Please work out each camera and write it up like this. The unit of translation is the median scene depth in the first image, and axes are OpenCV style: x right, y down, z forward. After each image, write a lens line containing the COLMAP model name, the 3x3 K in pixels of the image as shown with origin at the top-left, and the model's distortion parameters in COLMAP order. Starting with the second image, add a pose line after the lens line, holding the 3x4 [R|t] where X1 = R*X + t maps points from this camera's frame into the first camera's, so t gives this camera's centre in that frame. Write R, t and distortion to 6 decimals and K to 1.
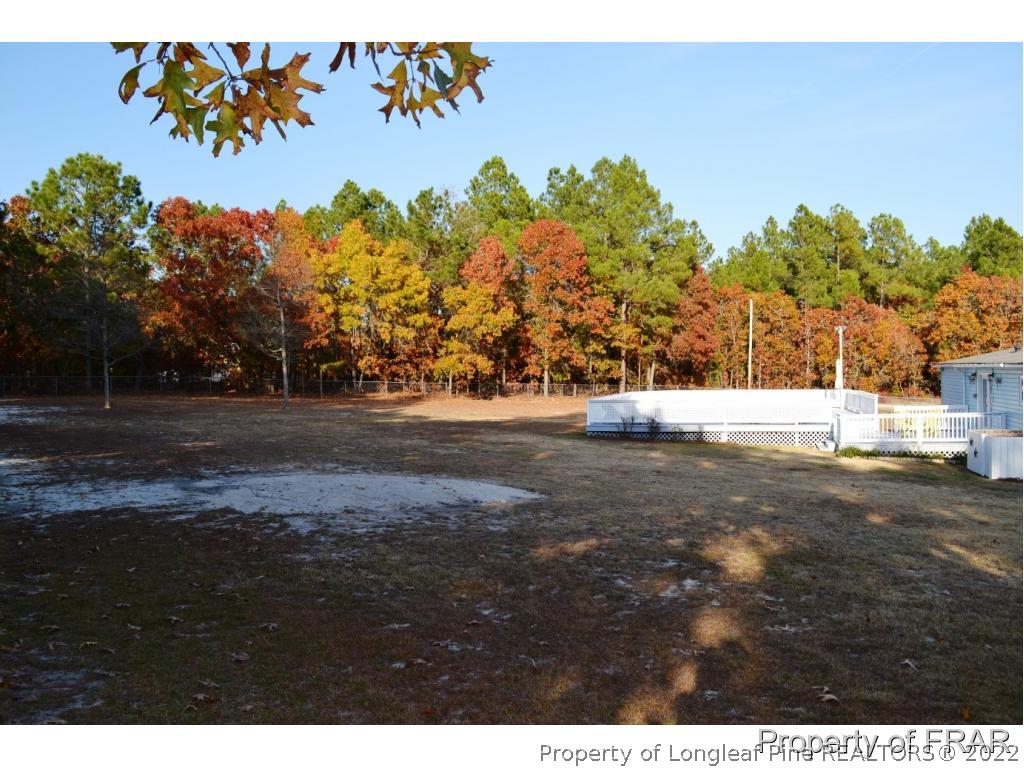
lens RADIAL K [[821.1, 0, 512.2], [0, 821.1, 383.0], [0, 0, 1]] dist [-0.073719, -0.000744]
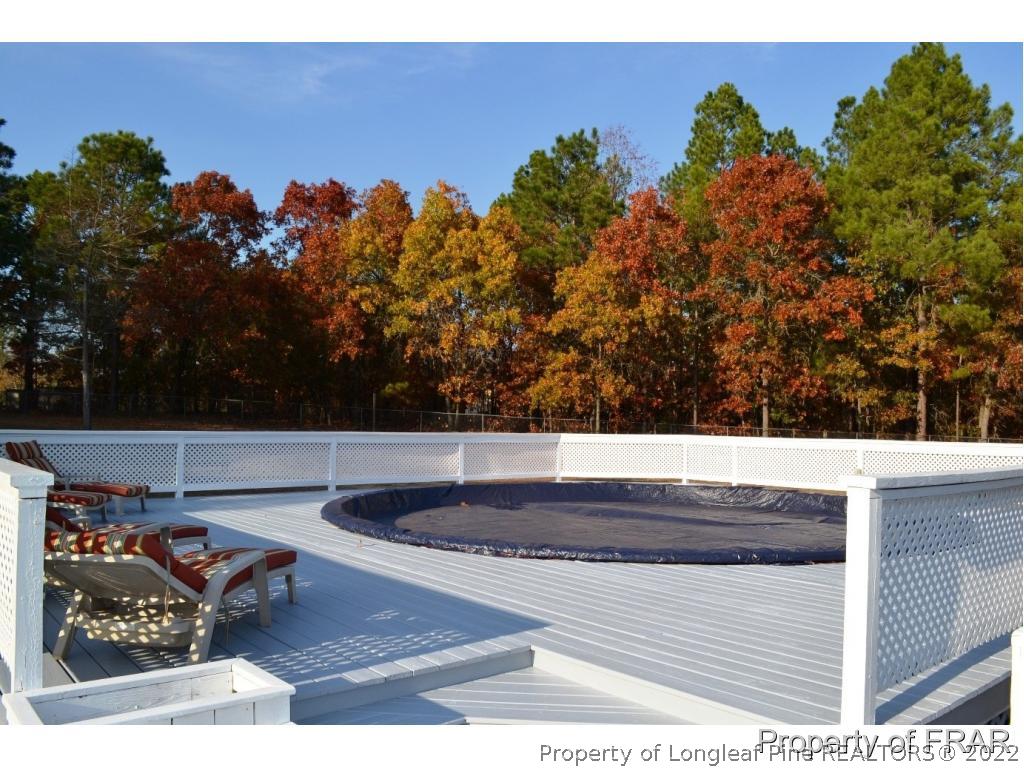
lens RADIAL K [[821.1, 0, 511.6], [0, 821.1, 385.6], [0, 0, 1]] dist [-0.073719, -0.000744]
pose [[0.843409, 0.004238, -0.537255, 0.208610], [-0.034896, 0.998290, -0.046907, 0.004801], [0.536138, 0.058309, 0.842114, 0.404003]]
